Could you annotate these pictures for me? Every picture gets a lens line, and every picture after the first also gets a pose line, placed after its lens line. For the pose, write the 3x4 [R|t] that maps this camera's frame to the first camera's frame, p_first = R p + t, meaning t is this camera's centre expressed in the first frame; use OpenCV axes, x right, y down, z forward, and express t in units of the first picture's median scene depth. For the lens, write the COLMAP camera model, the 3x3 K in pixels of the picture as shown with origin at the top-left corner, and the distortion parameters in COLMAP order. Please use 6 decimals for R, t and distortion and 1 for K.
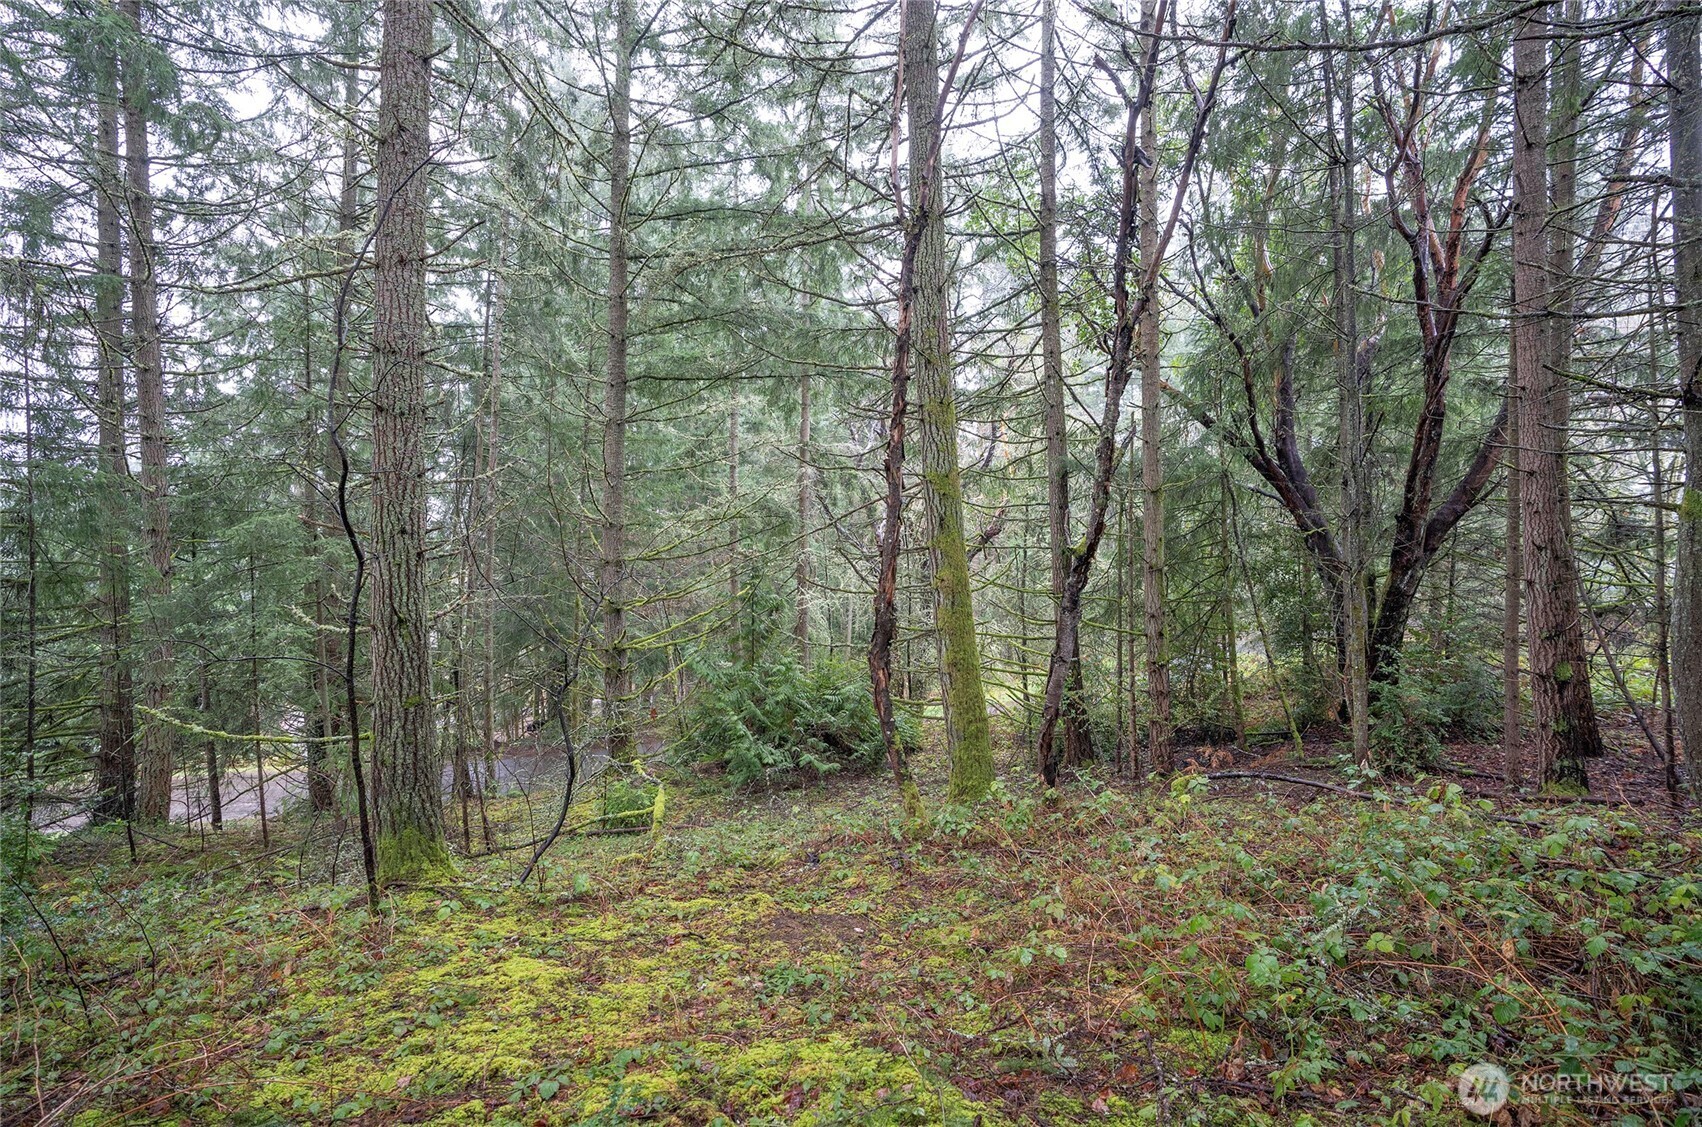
lens RADIAL K [[825.1, 0, 855.6], [0, 825.1, 567.1], [0, 0, 1]] dist [-0.073708, 0.031023]
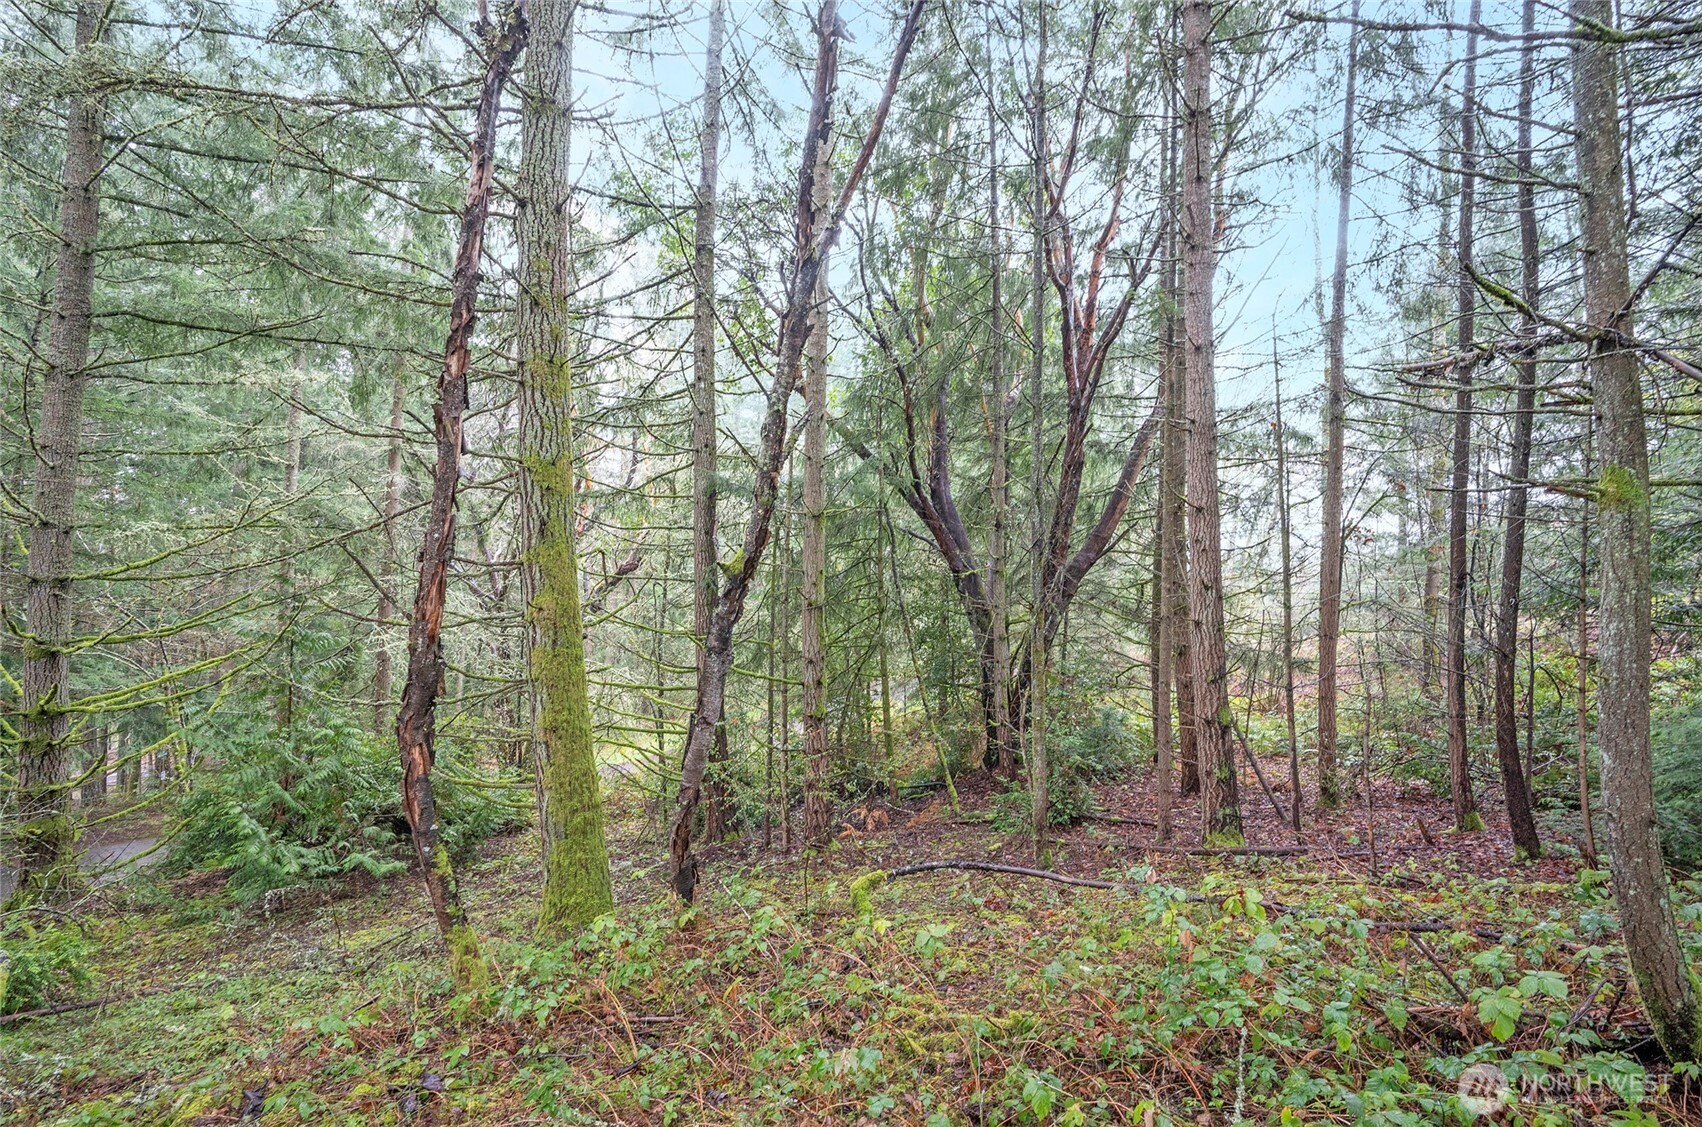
lens RADIAL K [[825.1, 0, 855.6], [0, 825.1, 567.1], [0, 0, 1]] dist [-0.073708, 0.031023]
pose [[0.909956, 0.041892, 0.412583, 0.039529], [-0.017827, 0.997916, -0.062008, 0.011963], [-0.414321, 0.049069, 0.908807, 0.164075]]
